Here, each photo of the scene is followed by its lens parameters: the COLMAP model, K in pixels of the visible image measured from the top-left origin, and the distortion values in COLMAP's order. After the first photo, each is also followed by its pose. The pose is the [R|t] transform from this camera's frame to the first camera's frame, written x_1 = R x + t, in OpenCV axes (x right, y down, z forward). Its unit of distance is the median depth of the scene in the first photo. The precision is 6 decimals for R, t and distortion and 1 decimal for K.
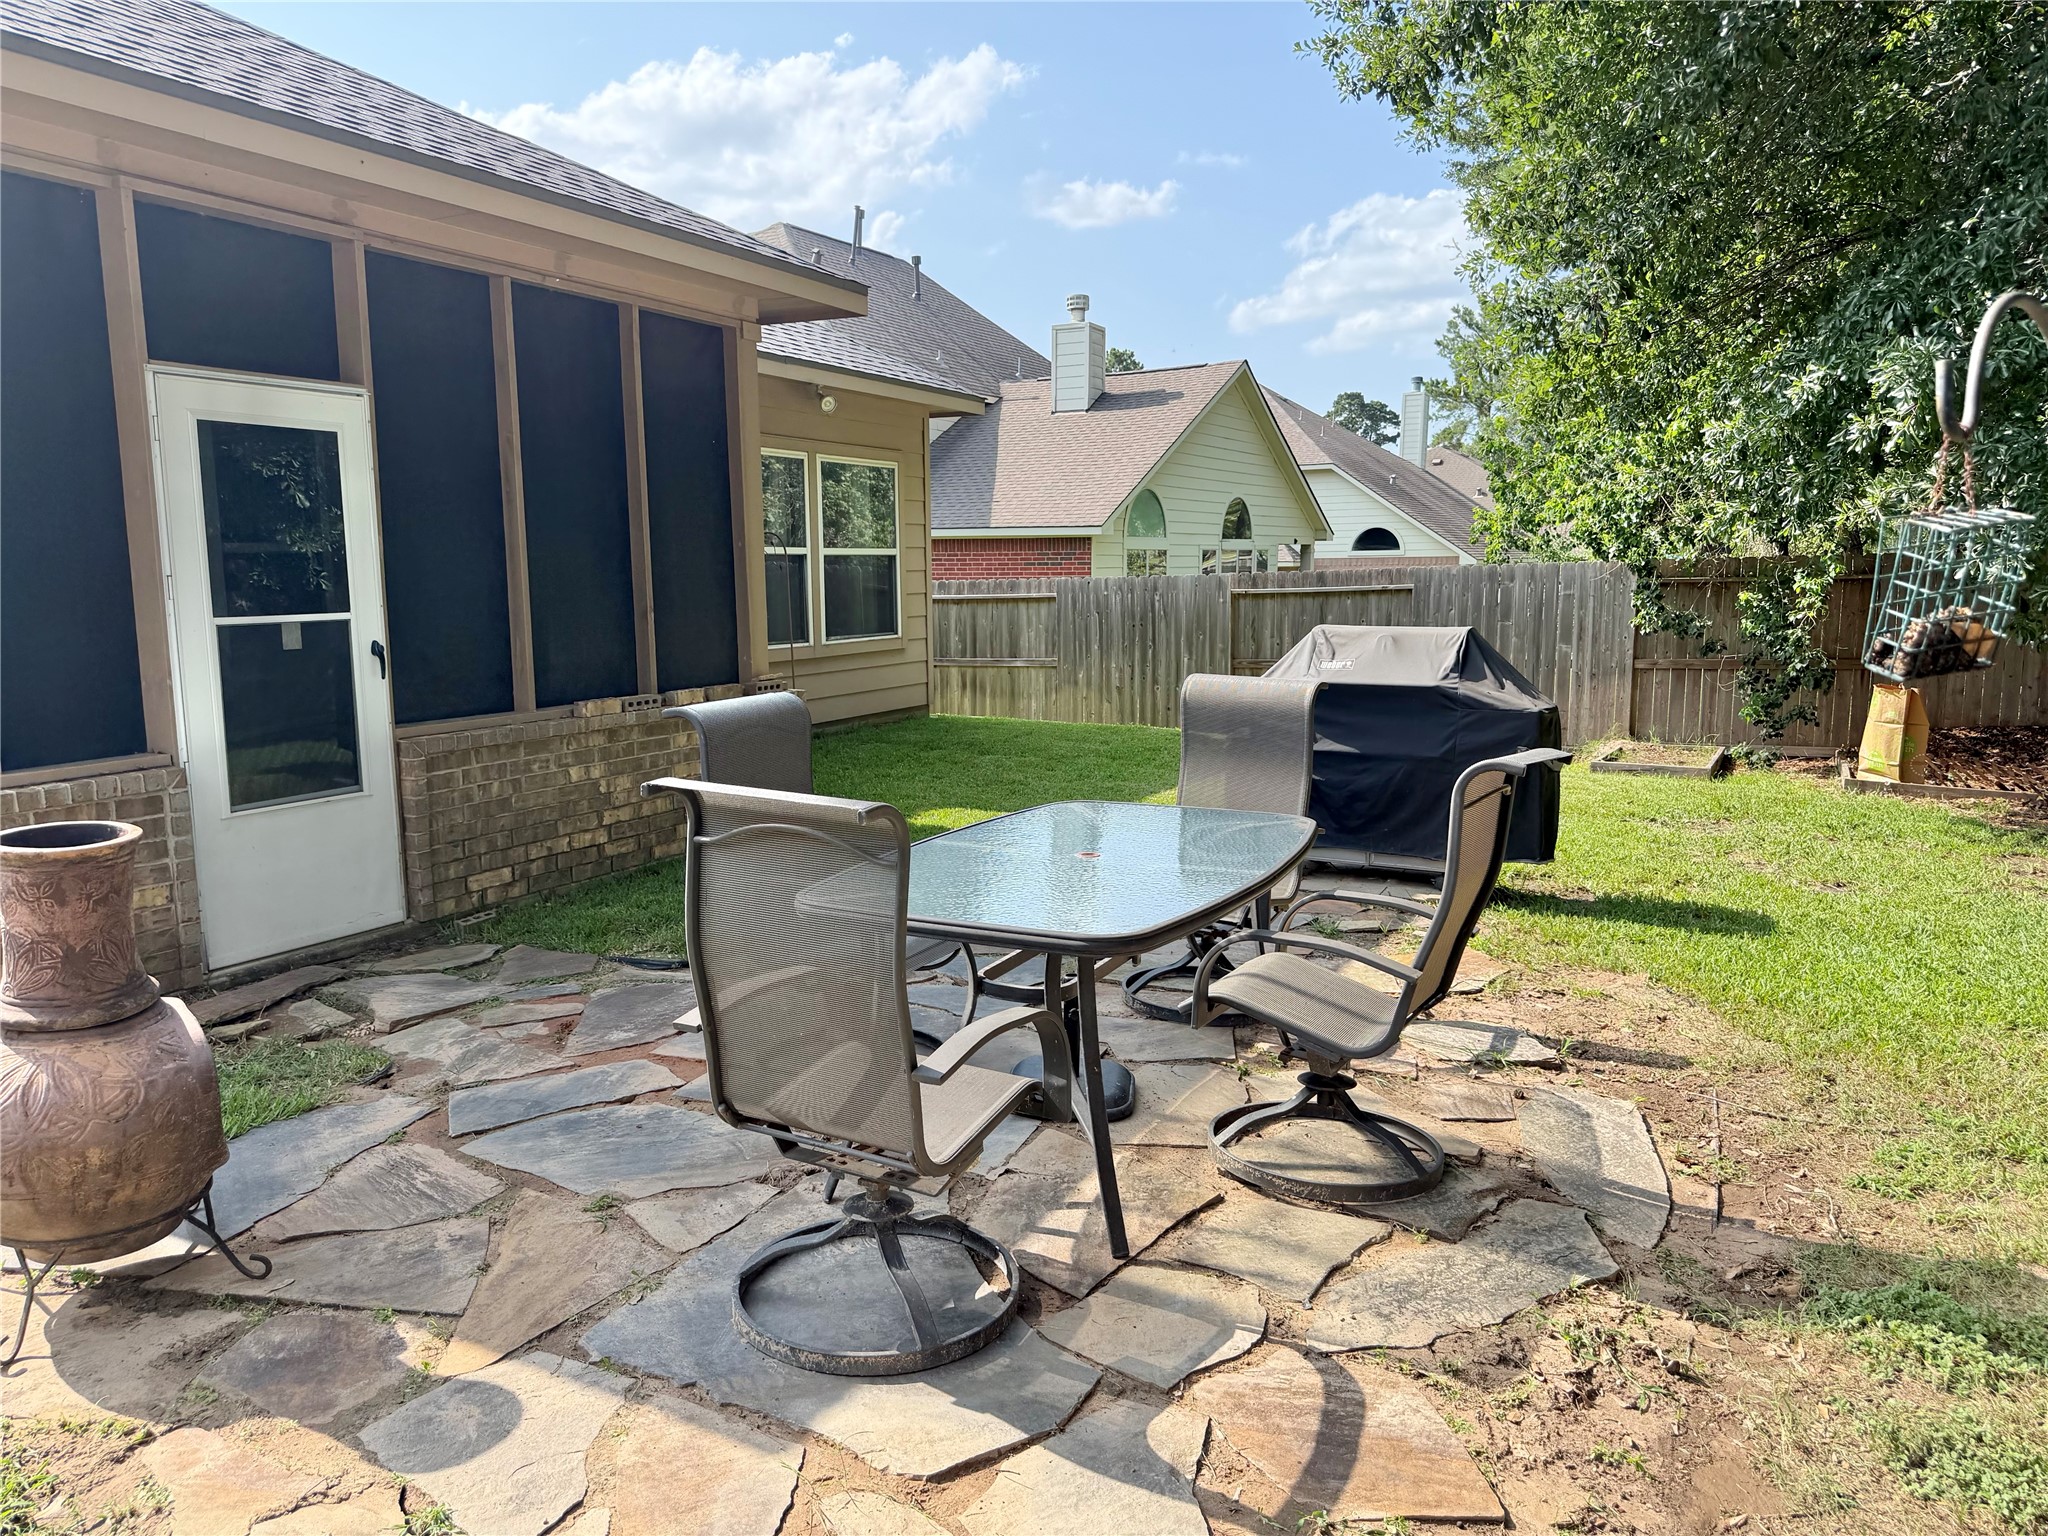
lens RADIAL K [[1427.5, 0, 1020.4], [0, 1427.5, 774.9], [0, 0, 1]] dist [0.071971, -0.098735]
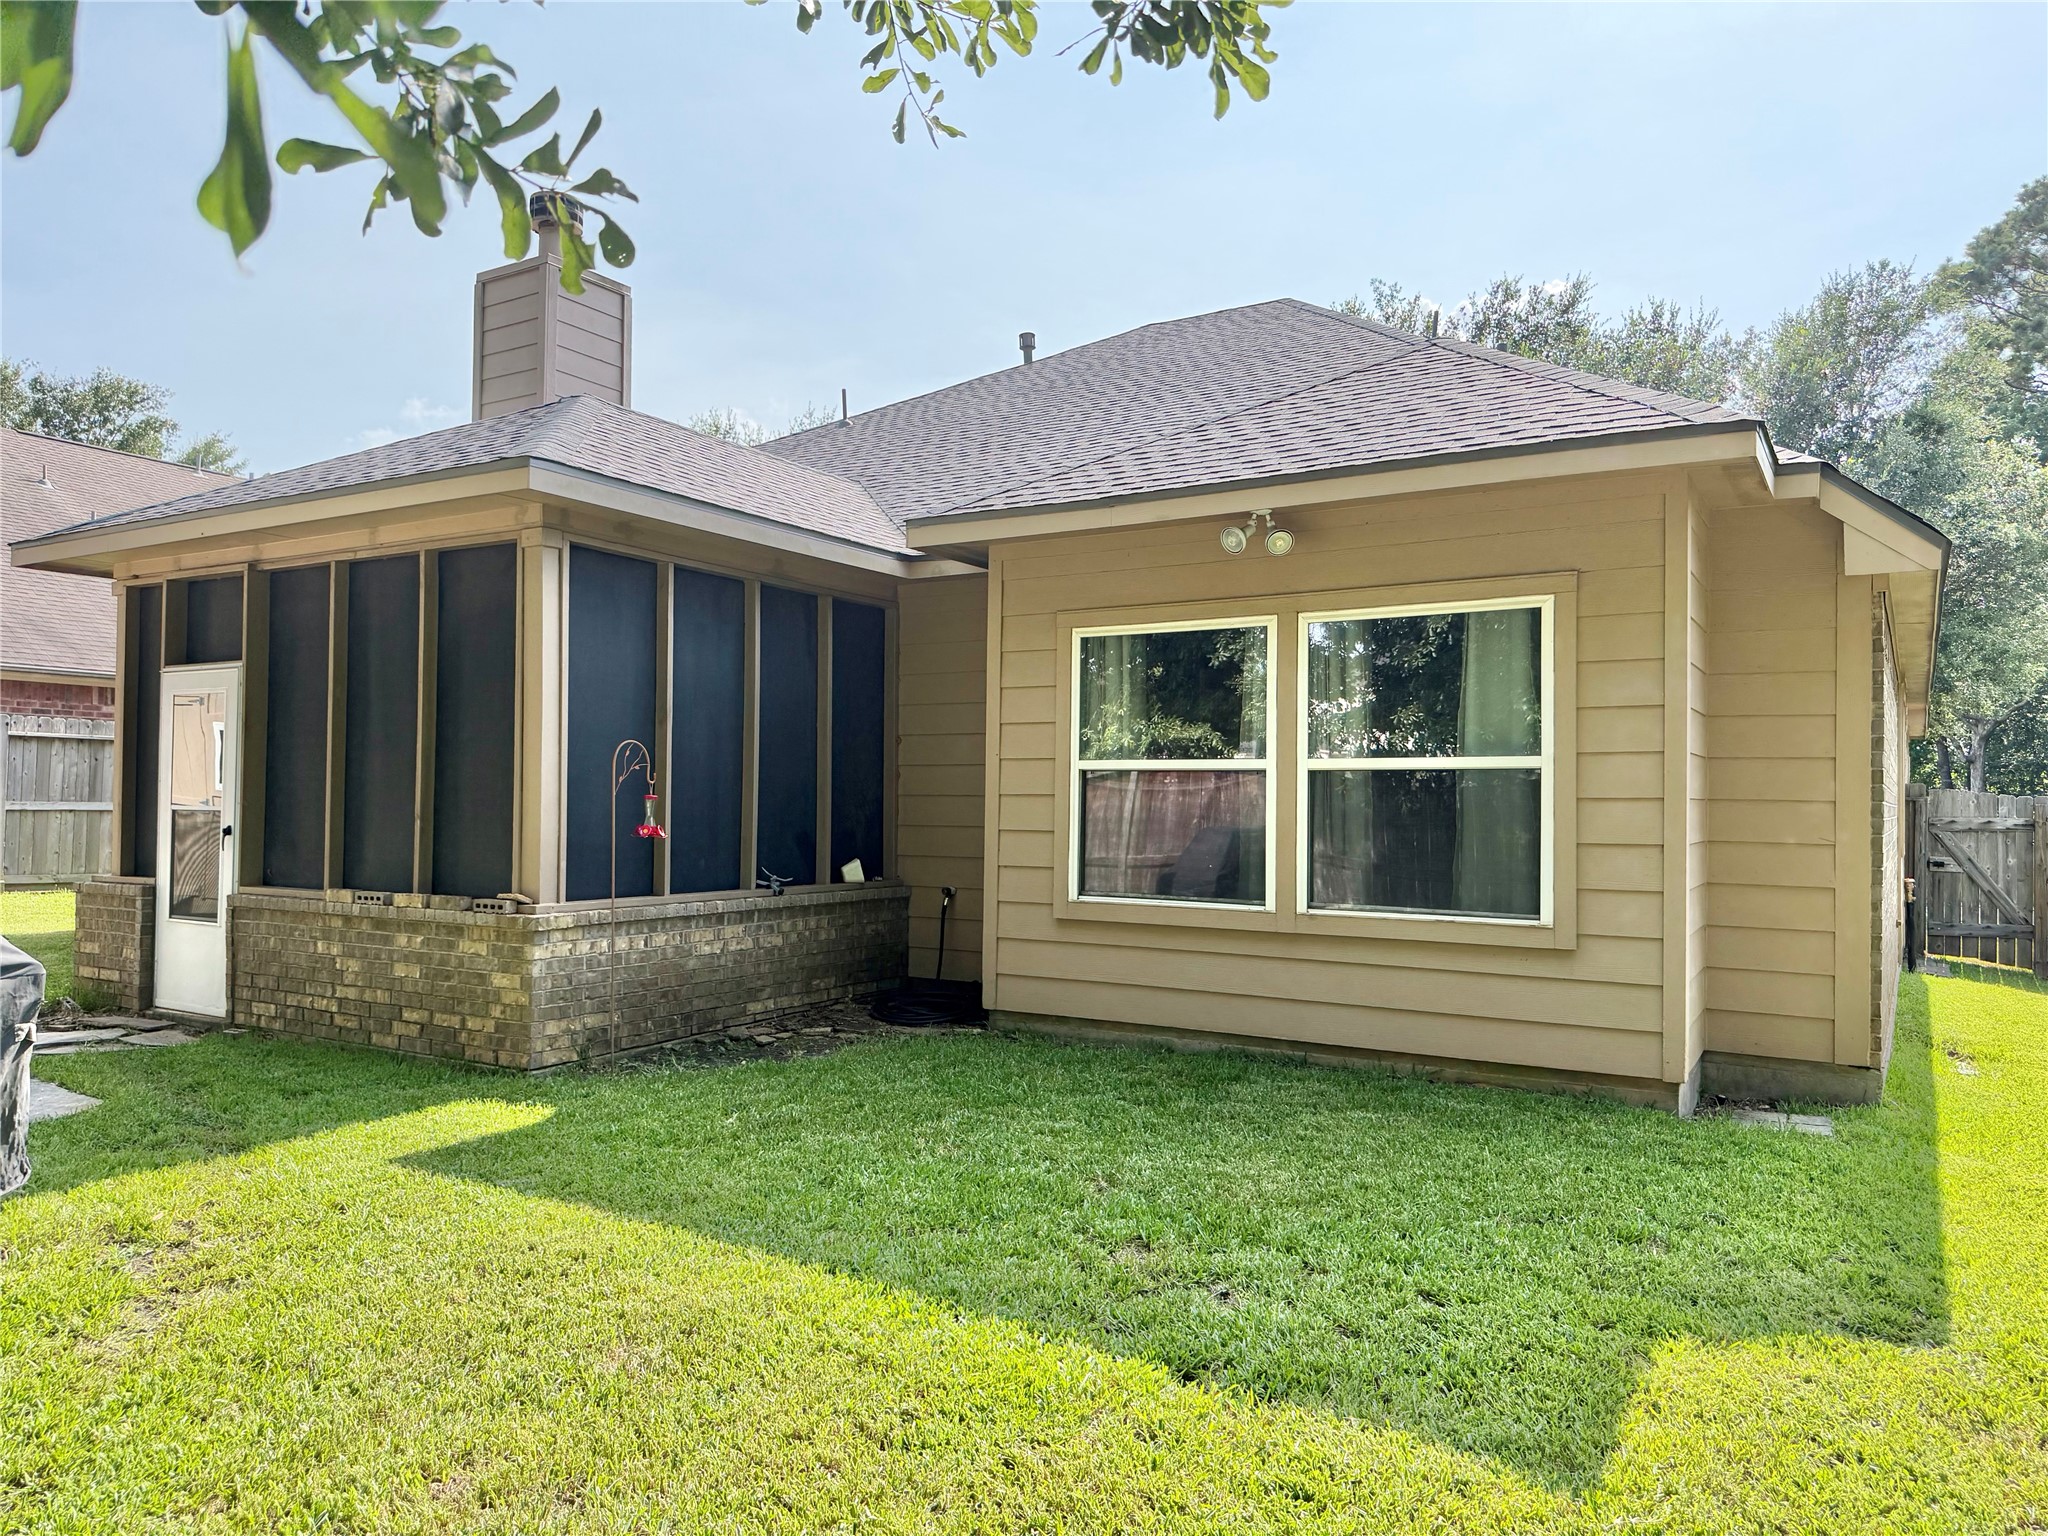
lens RADIAL K [[1427.5, 0, 1020.4], [0, 1427.5, 774.9], [0, 0, 1]] dist [0.071971, -0.098735]
pose [[-0.070334, -0.017551, -0.997369, 0.840839], [-0.157382, 0.987518, -0.006279, -0.222396], [0.985030, 0.156526, -0.072218, 1.597318]]
